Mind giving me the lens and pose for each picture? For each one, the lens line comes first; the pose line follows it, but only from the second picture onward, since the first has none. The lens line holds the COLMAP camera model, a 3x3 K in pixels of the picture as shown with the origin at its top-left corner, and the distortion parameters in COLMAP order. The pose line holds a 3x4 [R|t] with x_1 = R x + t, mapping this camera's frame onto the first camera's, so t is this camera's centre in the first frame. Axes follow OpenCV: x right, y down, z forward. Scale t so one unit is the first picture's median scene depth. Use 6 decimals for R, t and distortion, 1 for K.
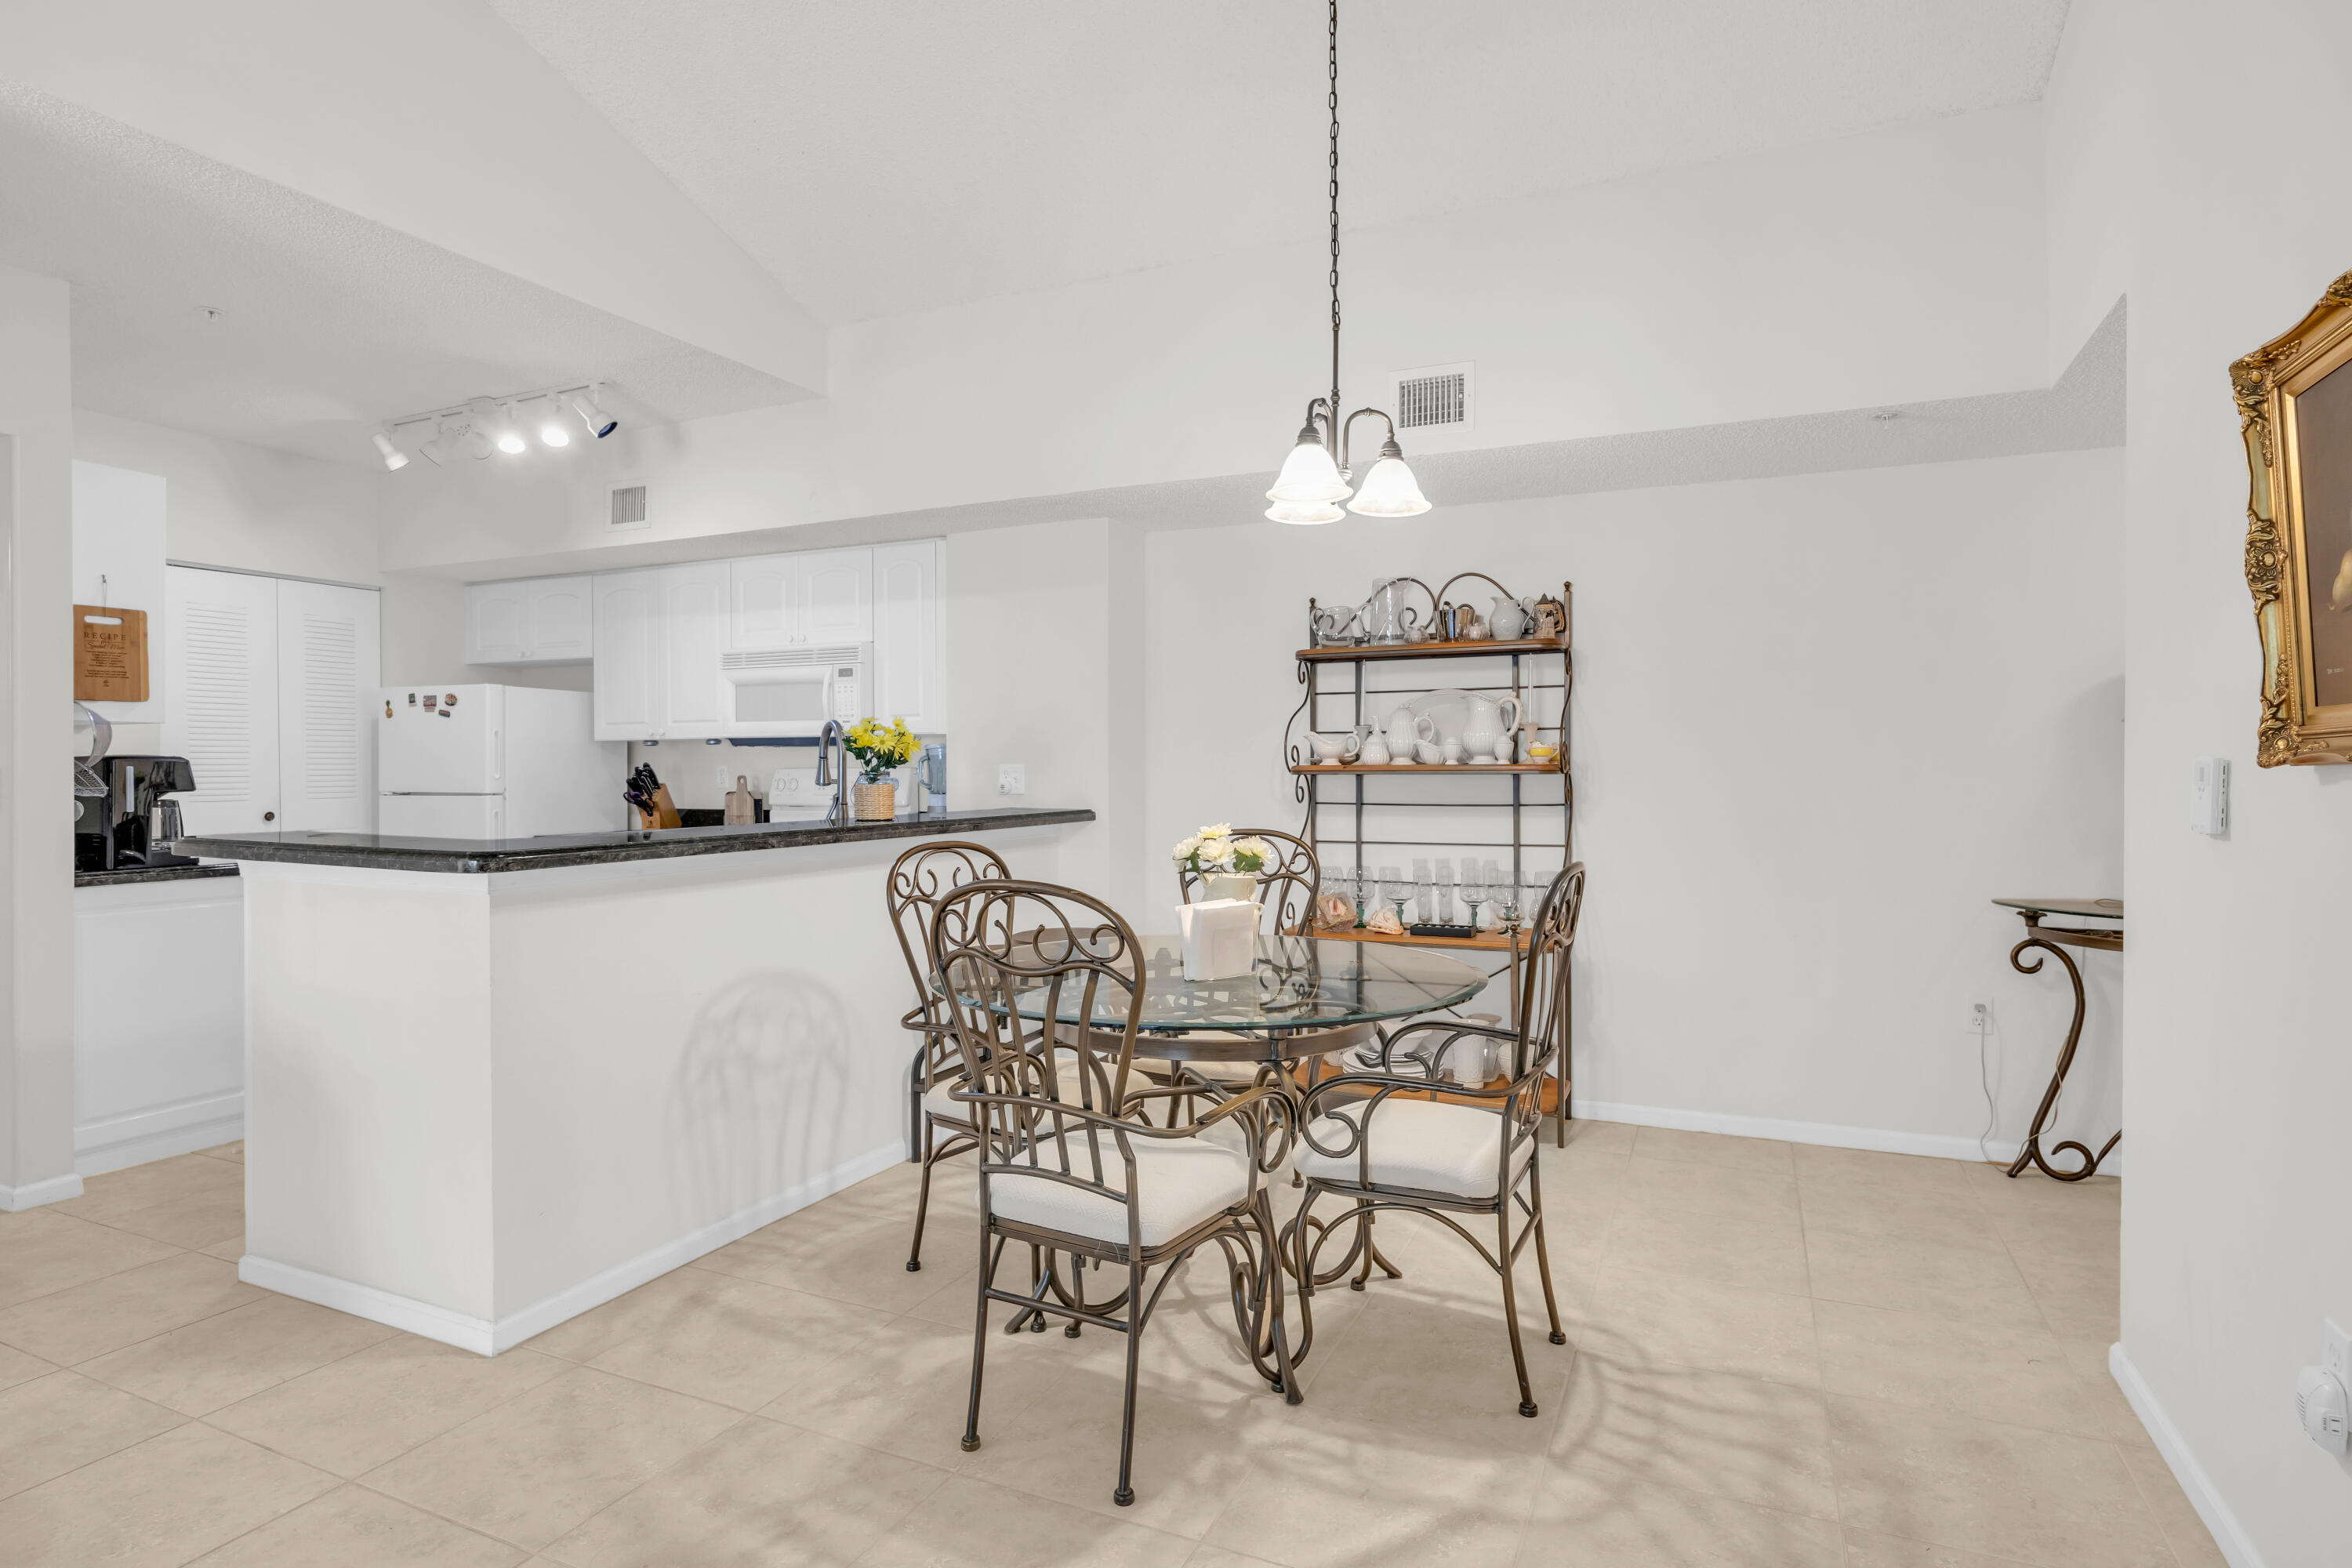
lens RADIAL K [[1235.4, 0, 1179.2], [0, 1235.4, 774.7], [0, 0, 1]] dist [-0.003182, -0.000069]
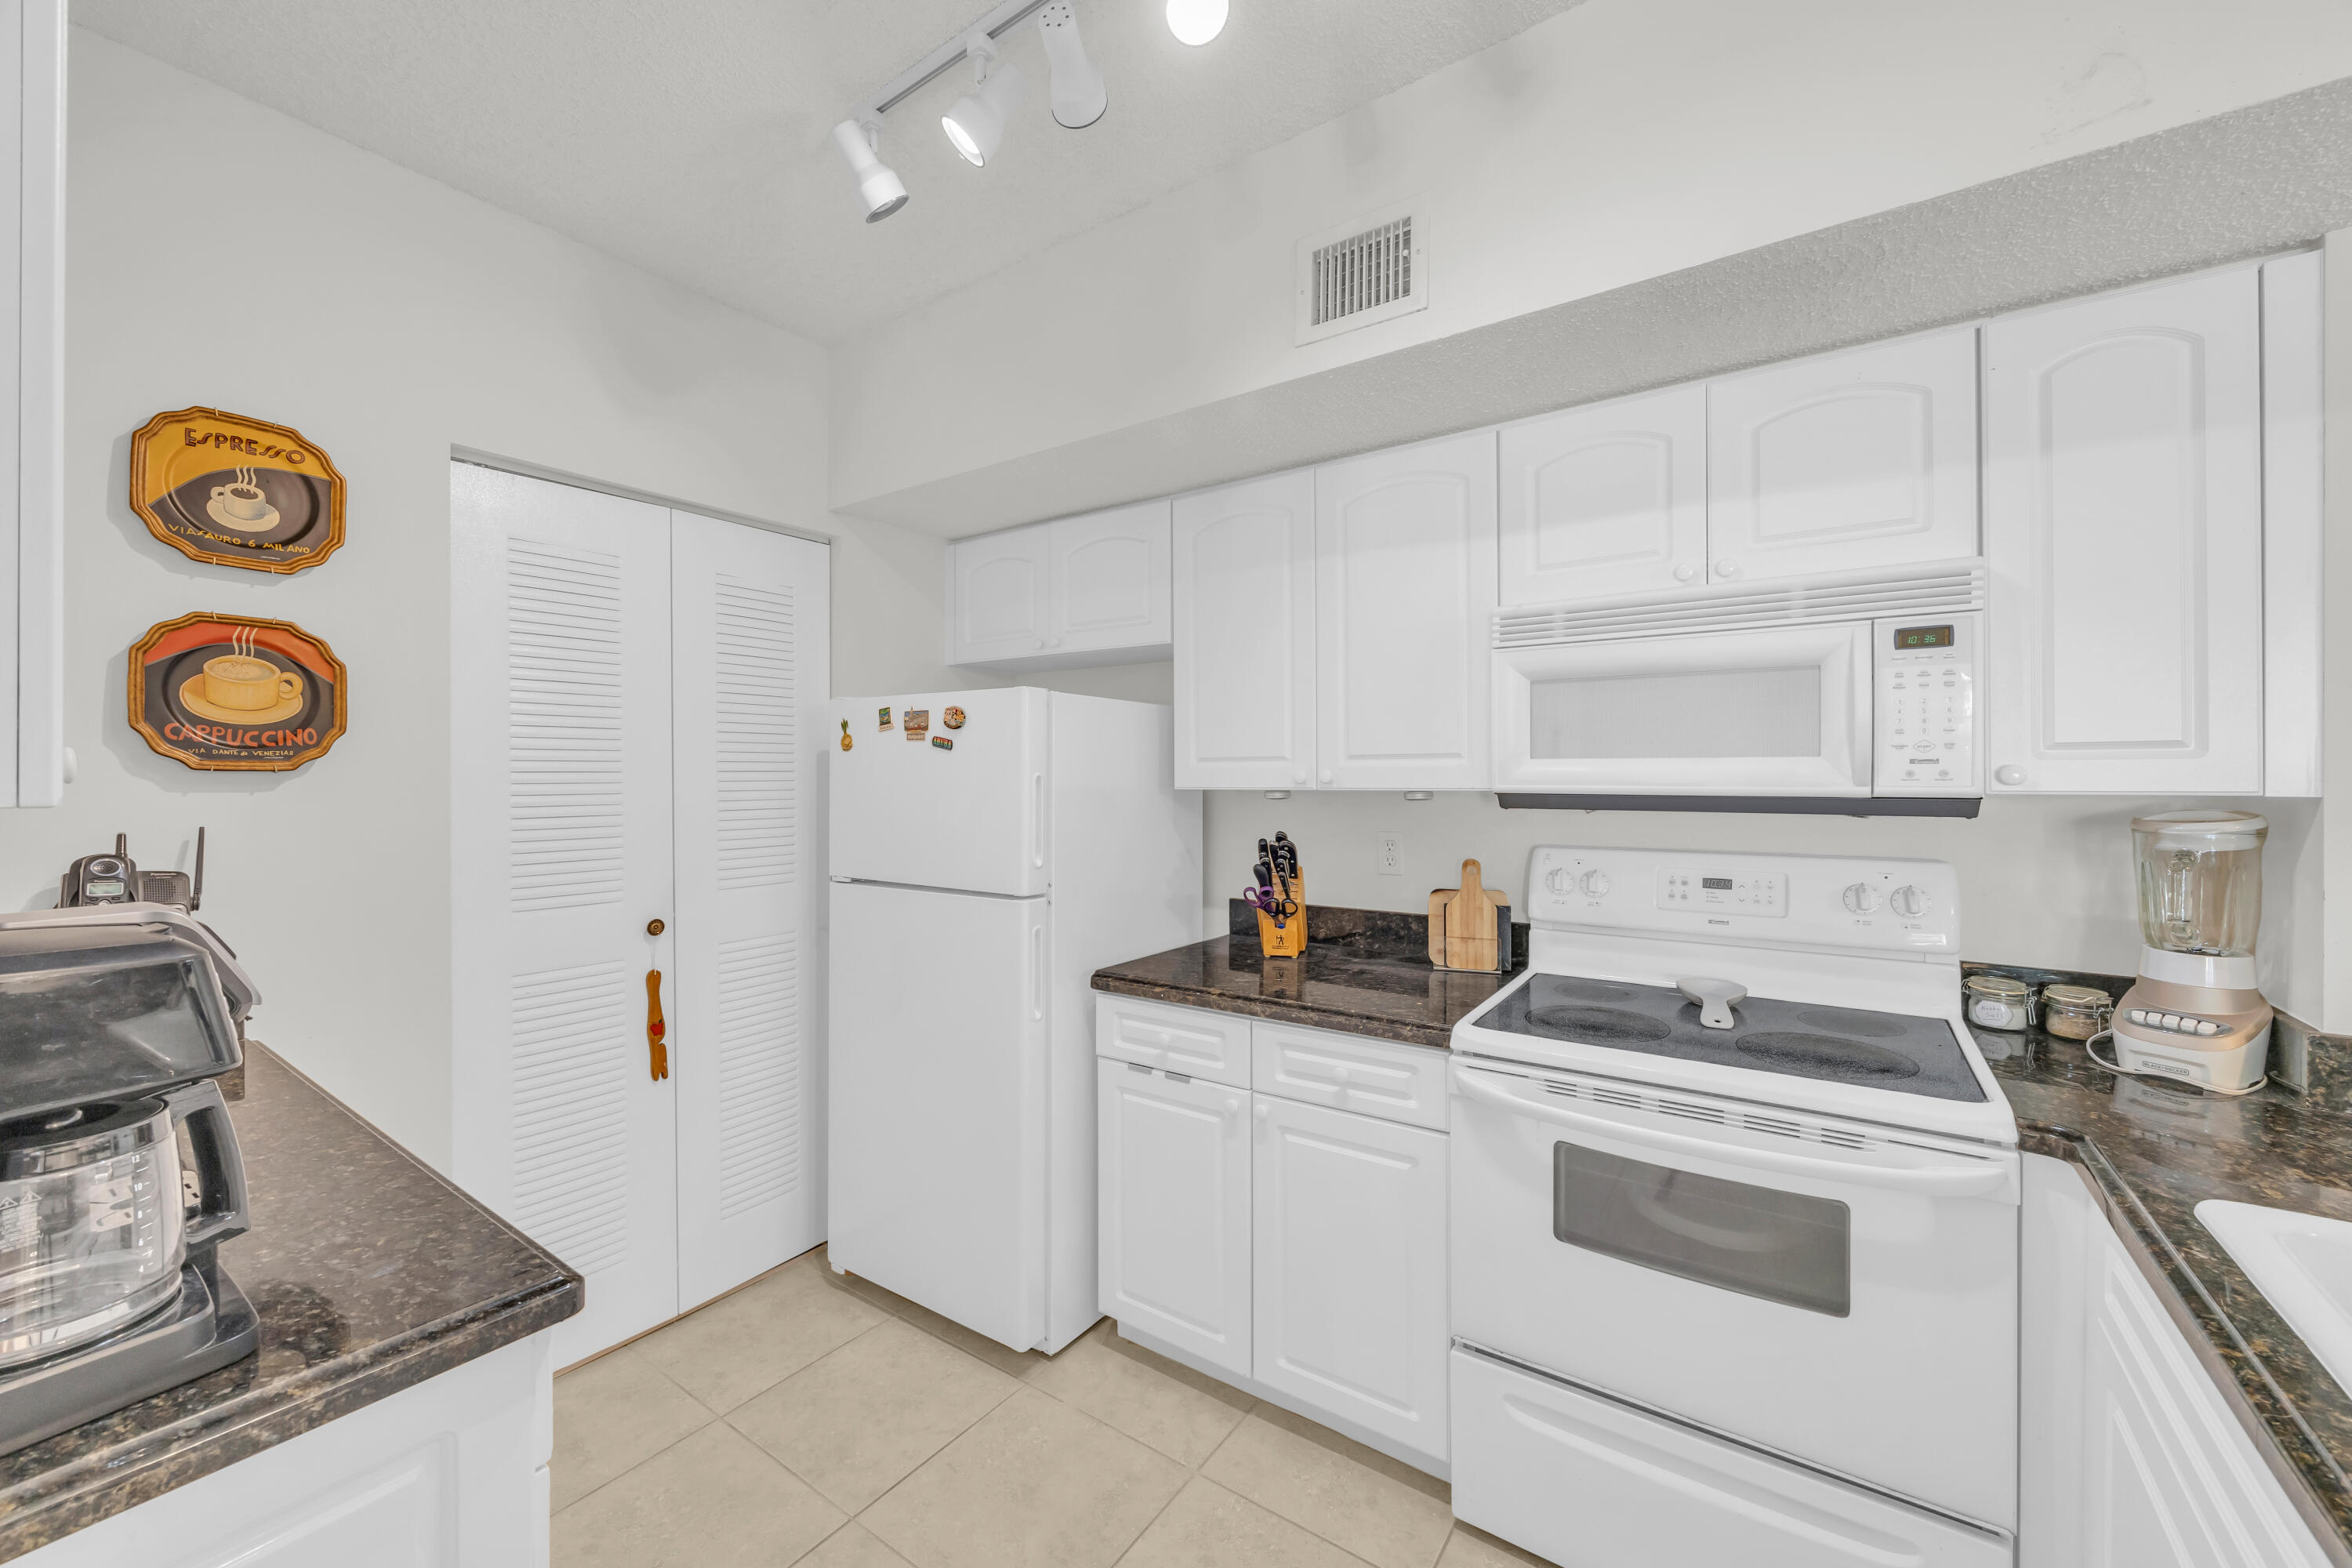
lens RADIAL K [[908.9, 0, 1172.3], [0, 908.9, 772.7], [0, 0, 1]] dist [-0.000191, 0.000200]
pose [[0.982663, 0.001648, -0.185396, -0.447035], [-0.002730, 0.999981, -0.005582, -0.036772], [0.185383, 0.005991, 0.982648, 0.662669]]
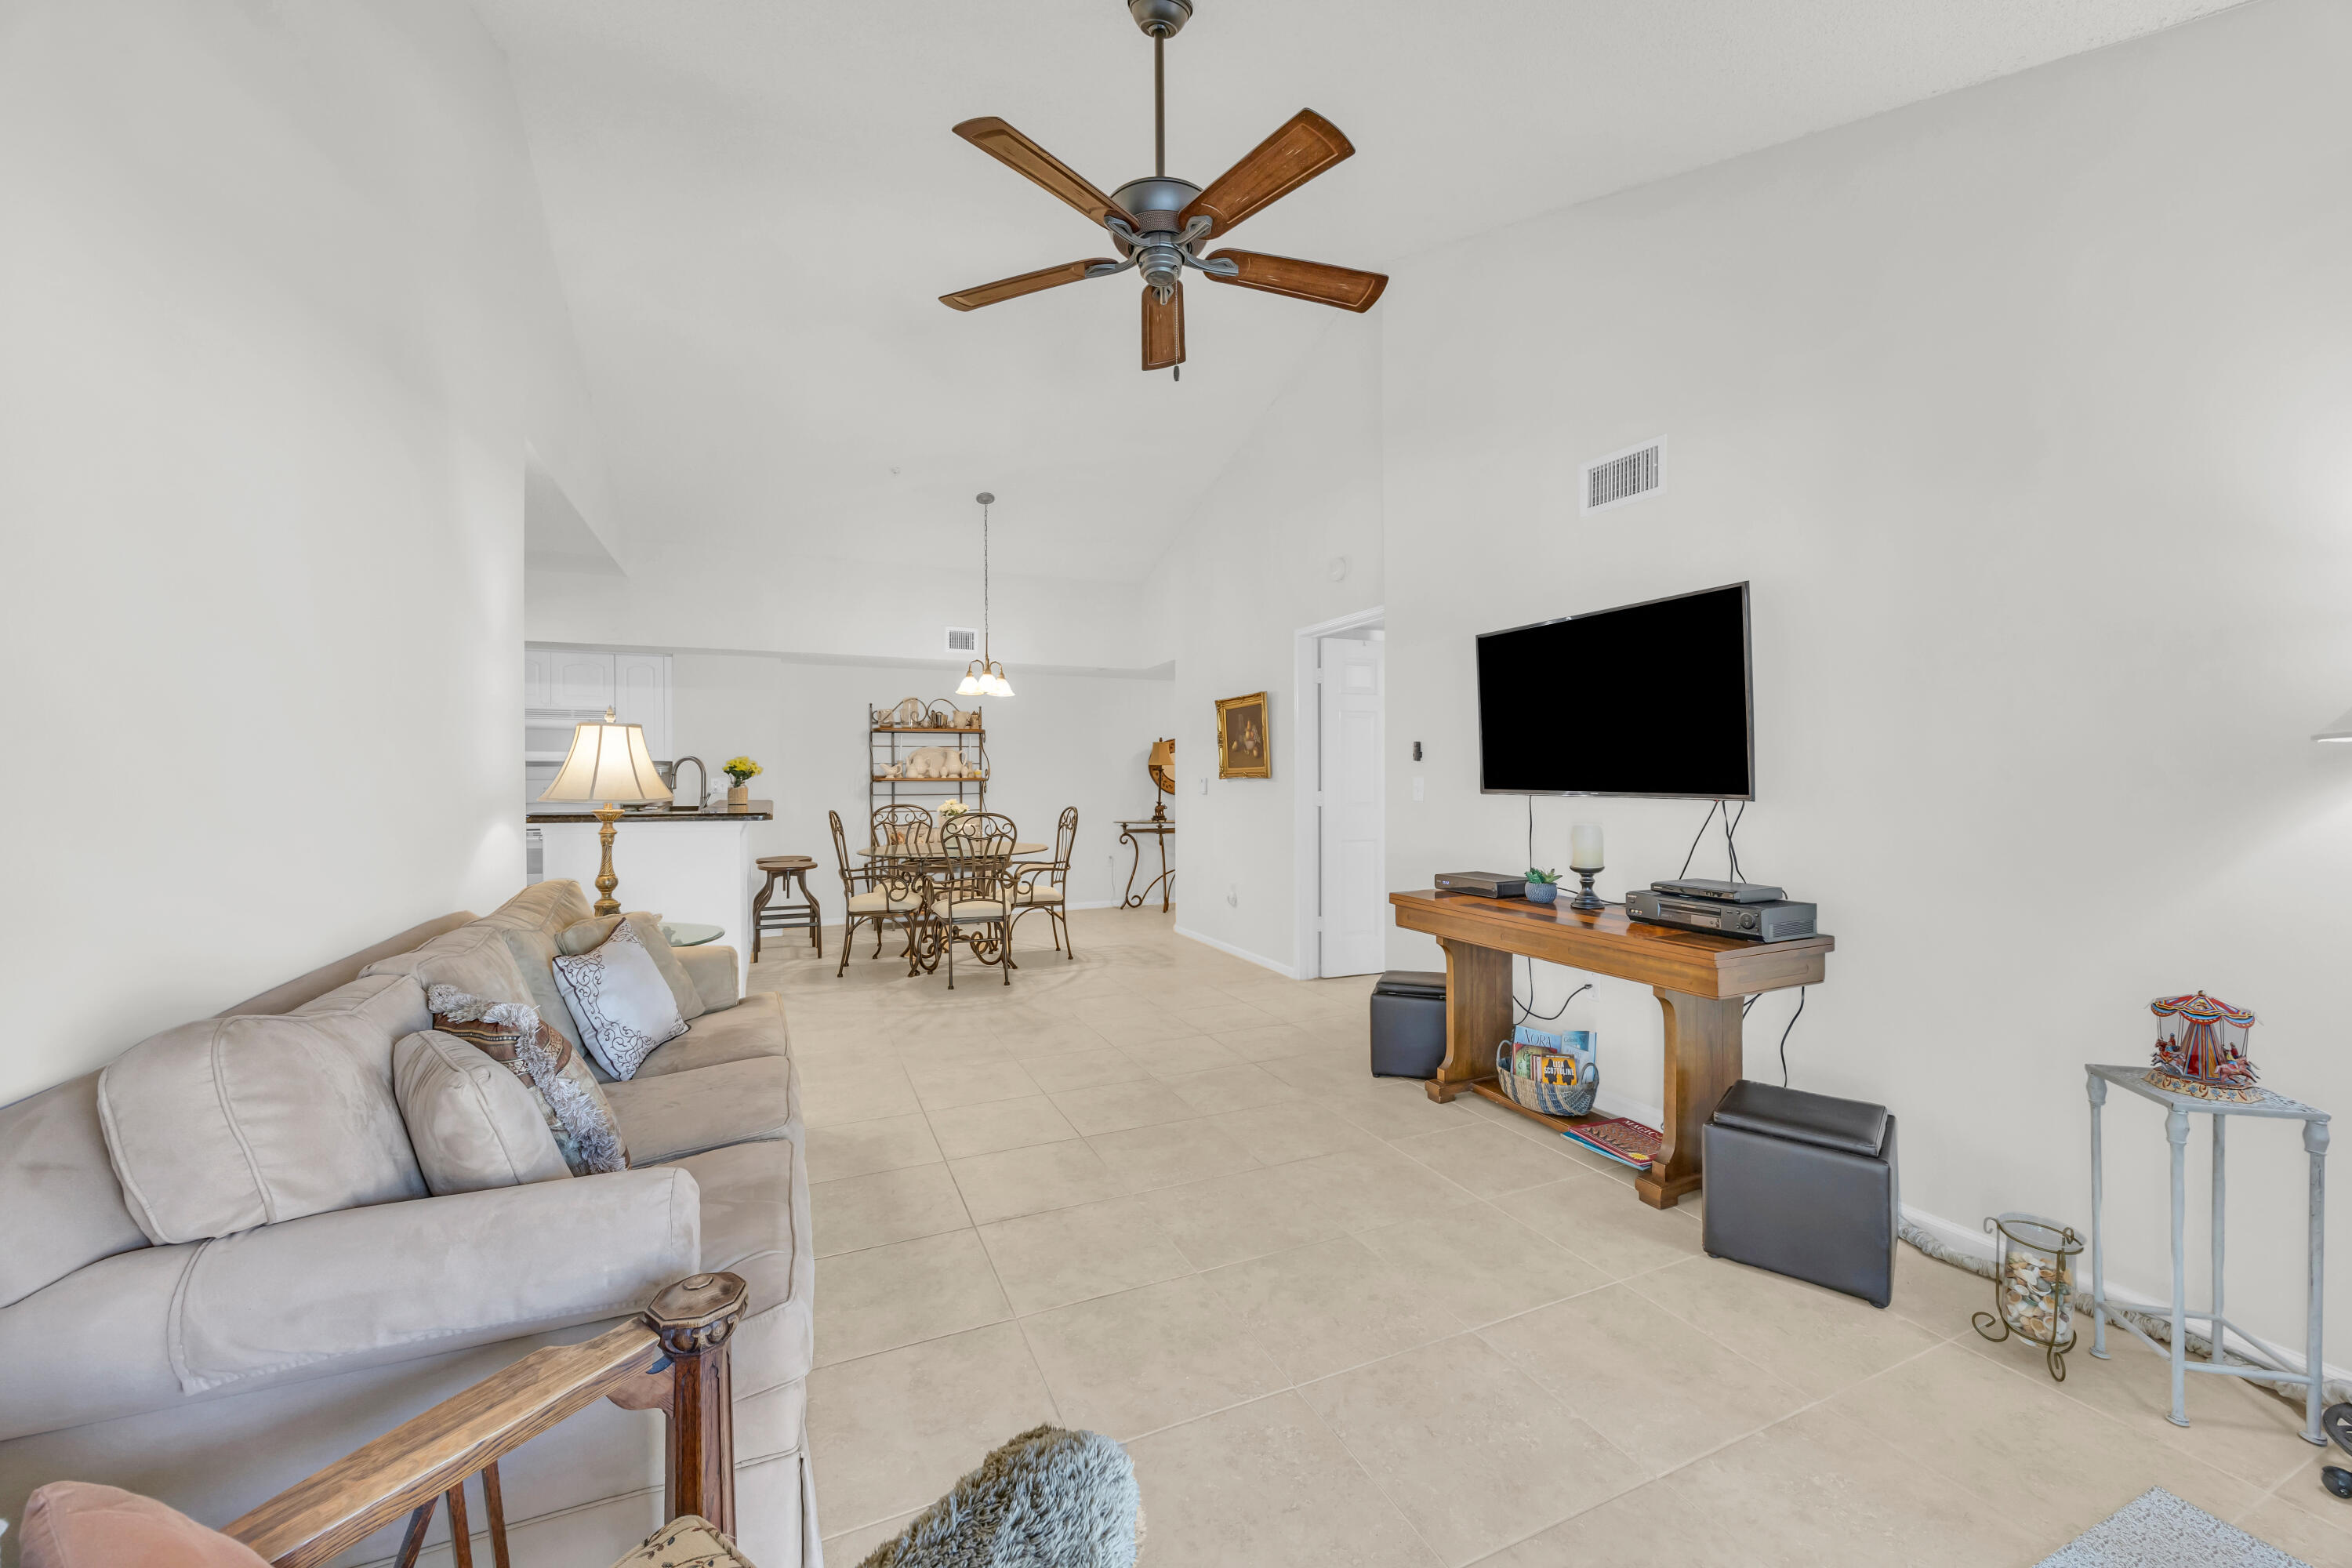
lens RADIAL K [[908.9, 0, 1172.3], [0, 908.9, 772.7], [0, 0, 1]] dist [-0.000191, 0.000200]
pose [[0.661878, 0.002913, 0.749606, -0.689617], [0.005256, 0.999950, -0.008526, -0.000371], [-0.749593, 0.009583, 0.661830, -0.447062]]
